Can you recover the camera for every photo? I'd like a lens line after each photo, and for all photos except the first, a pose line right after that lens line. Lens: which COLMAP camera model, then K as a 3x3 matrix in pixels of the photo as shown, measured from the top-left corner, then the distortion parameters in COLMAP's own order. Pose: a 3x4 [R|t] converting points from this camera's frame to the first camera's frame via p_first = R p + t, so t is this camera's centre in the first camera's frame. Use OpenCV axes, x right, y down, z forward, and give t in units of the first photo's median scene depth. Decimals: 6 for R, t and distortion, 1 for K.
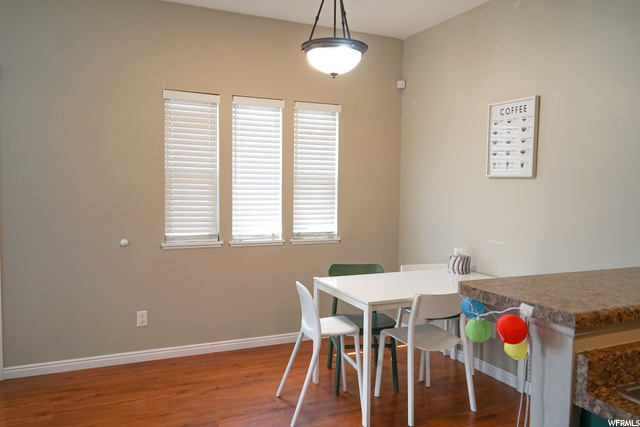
lens RADIAL K [[501.5, 0, 324.6], [0, 501.5, 212.9], [0, 0, 1]] dist [0.013162, 0.009549]
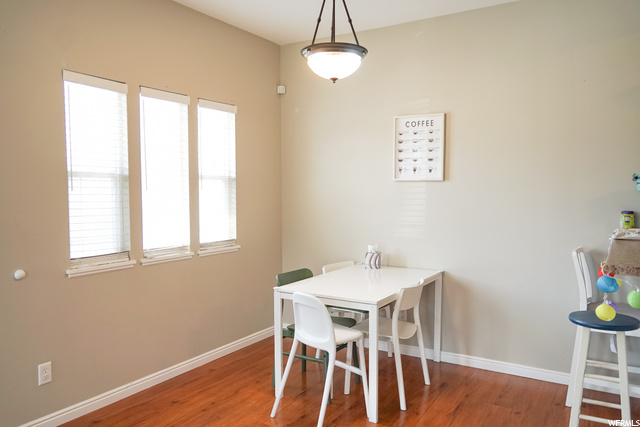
lens RADIAL K [[501.5, 0, 322.1], [0, 501.5, 213.8], [0, 0, 1]] dist [0.013162, 0.009549]
pose [[0.829089, -0.044944, 0.557308, -0.441459], [0.045891, 0.998871, 0.012282, -0.017592], [-0.557231, 0.015392, 0.830215, 0.146889]]
